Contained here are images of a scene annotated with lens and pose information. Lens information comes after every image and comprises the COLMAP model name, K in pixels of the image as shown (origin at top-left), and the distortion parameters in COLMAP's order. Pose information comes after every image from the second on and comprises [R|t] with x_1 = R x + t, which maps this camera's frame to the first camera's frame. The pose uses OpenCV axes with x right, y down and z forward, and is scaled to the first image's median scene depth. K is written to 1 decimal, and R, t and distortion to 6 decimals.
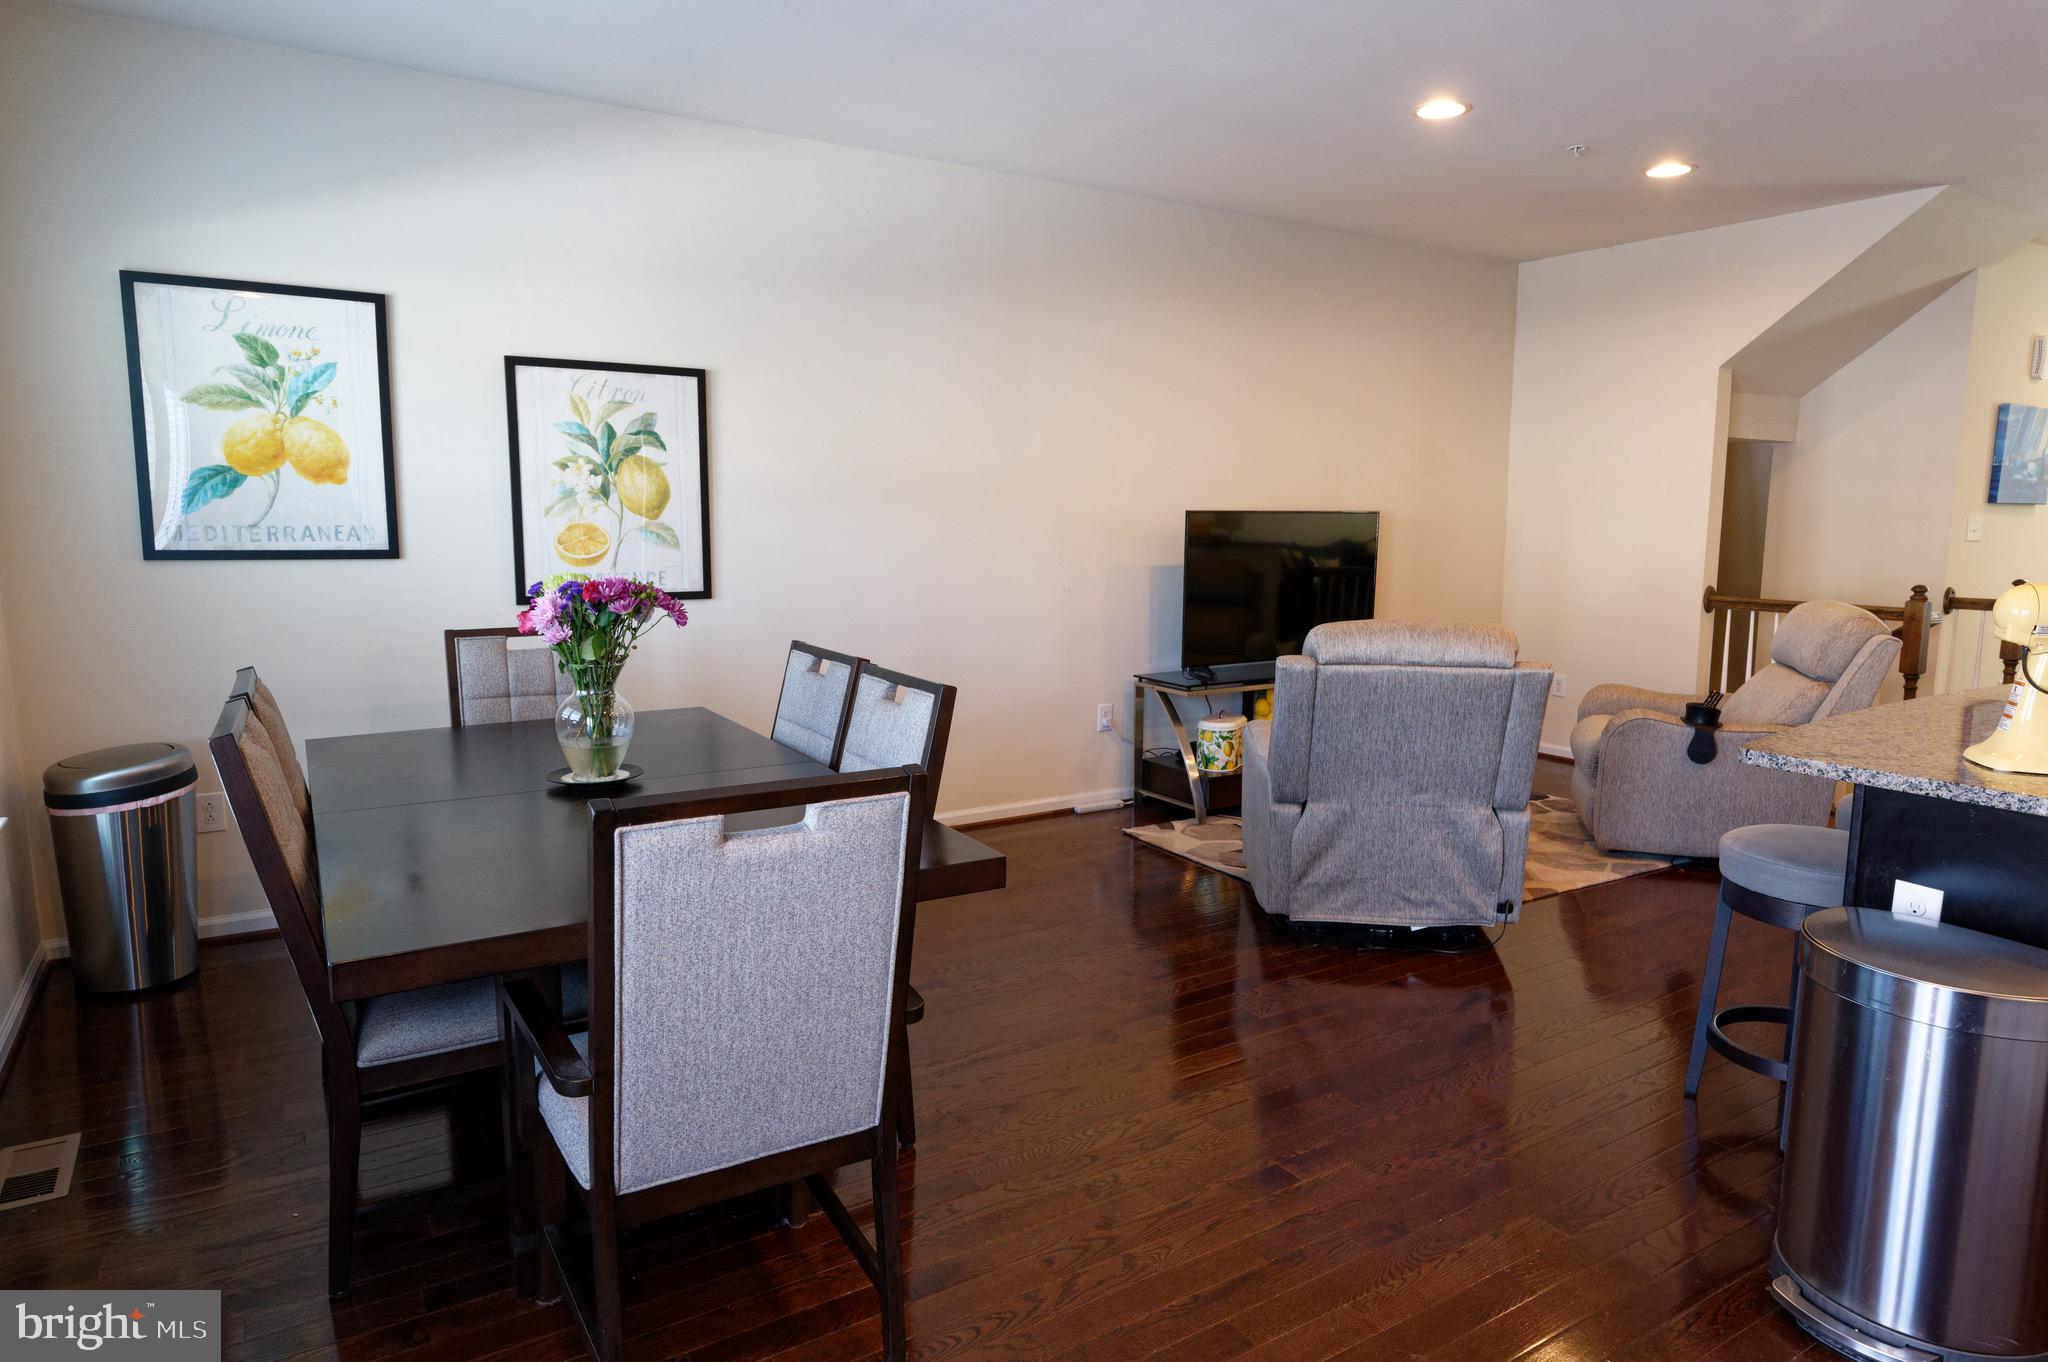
lens RADIAL K [[1187.4, 0, 1026.6], [0, 1187.4, 679.1], [0, 0, 1]] dist [-0.004276, -0.001688]
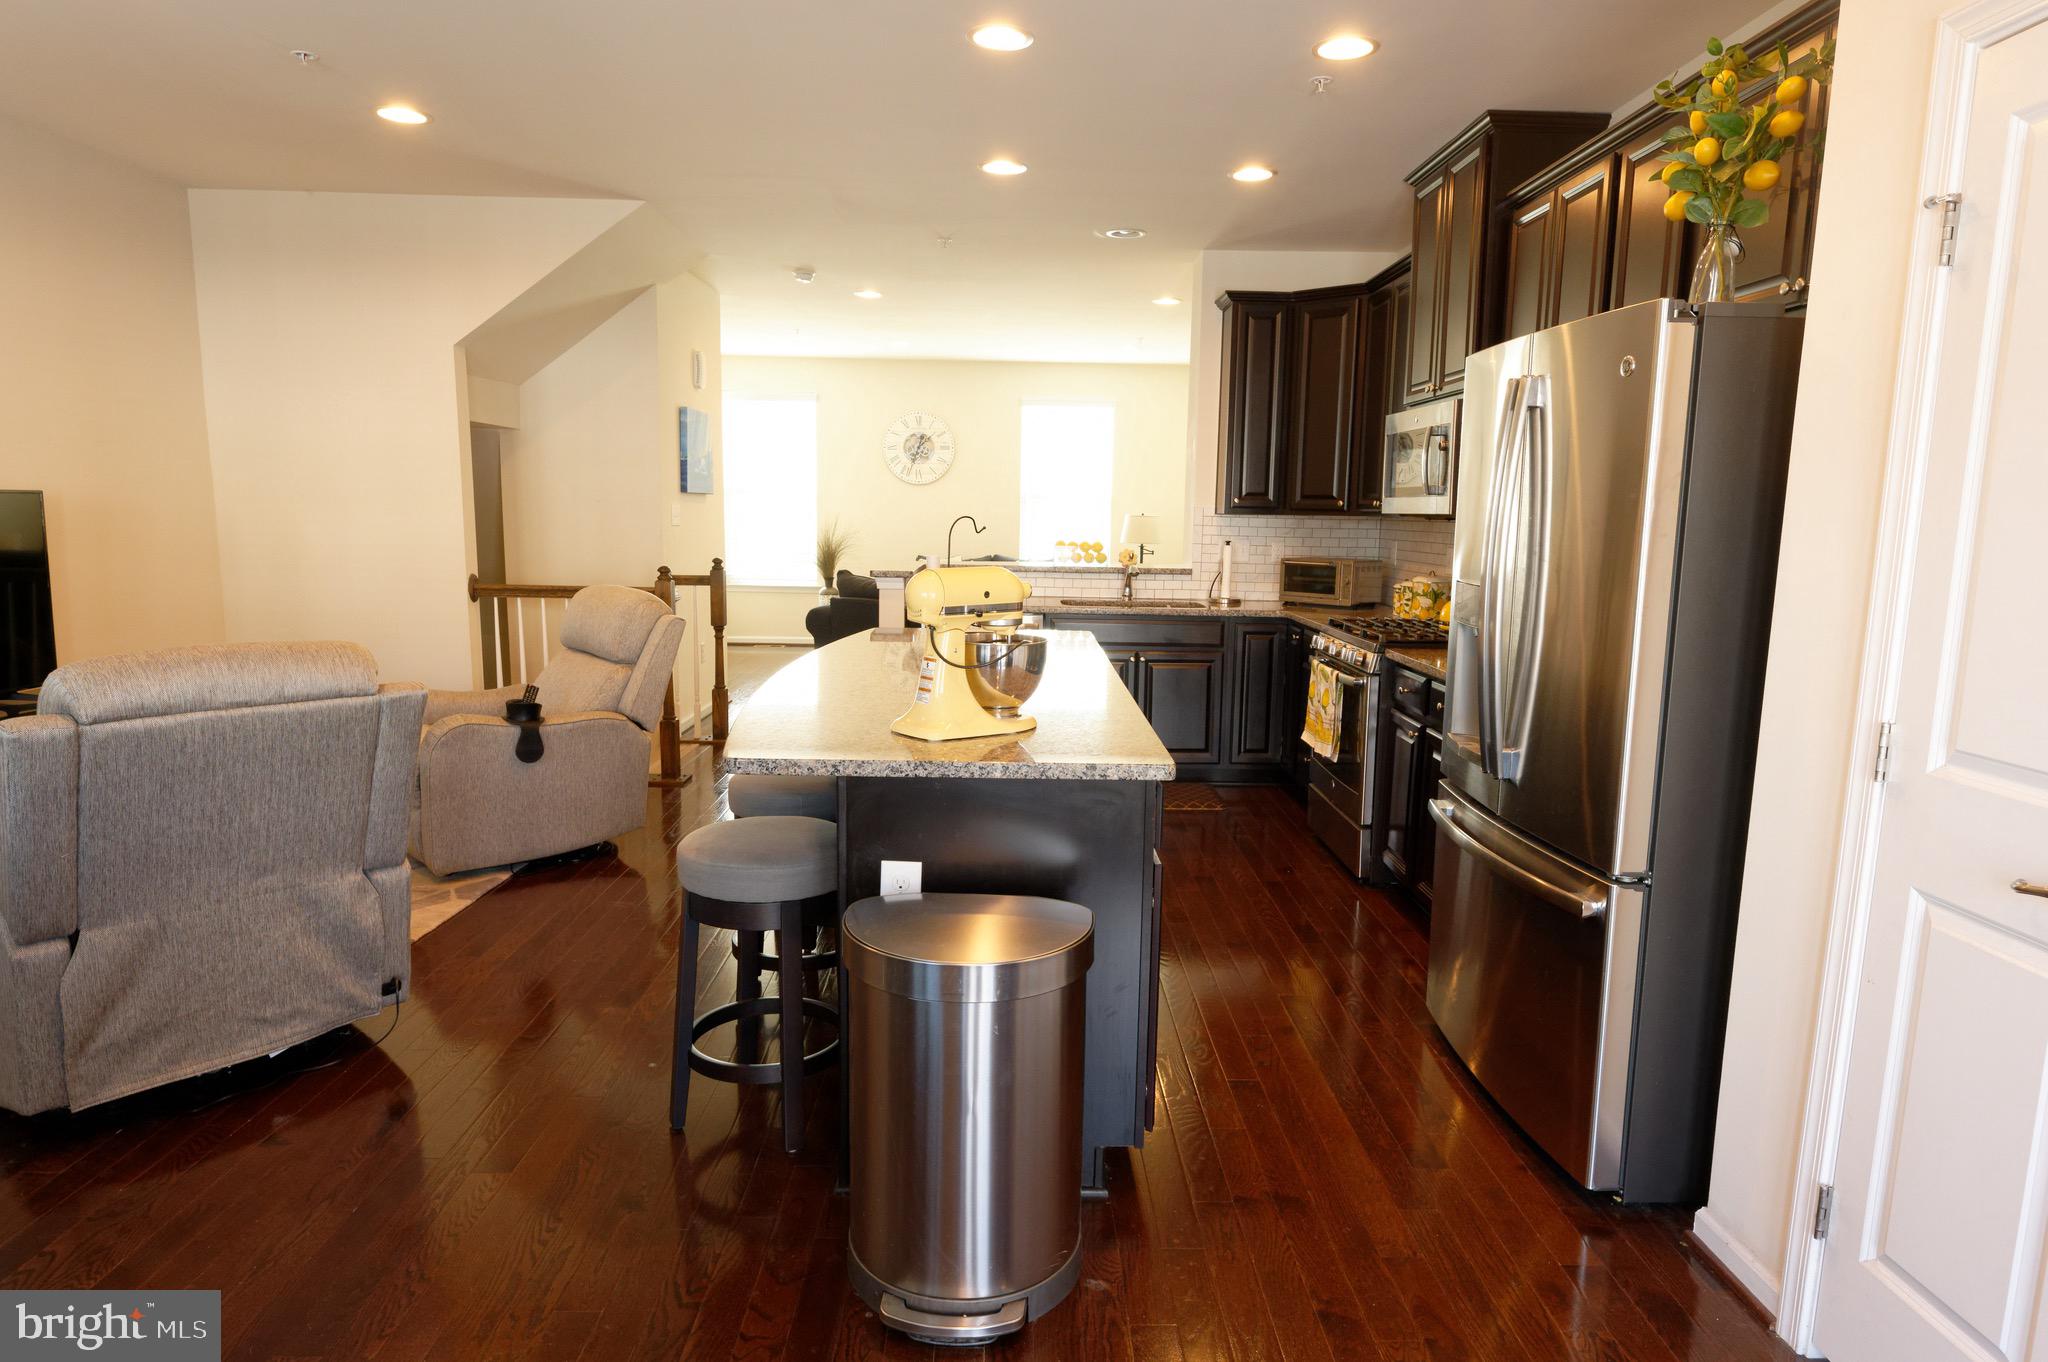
lens RADIAL K [[1187.4, 0, 1023.5], [0, 1187.4, 681.2], [0, 0, 1]] dist [-0.004276, -0.001688]
pose [[0.518334, -0.117034, 0.847132, -0.032775], [0.103987, 0.991866, 0.073403, -0.028149], [-0.848833, 0.050044, 0.526288, 0.199643]]
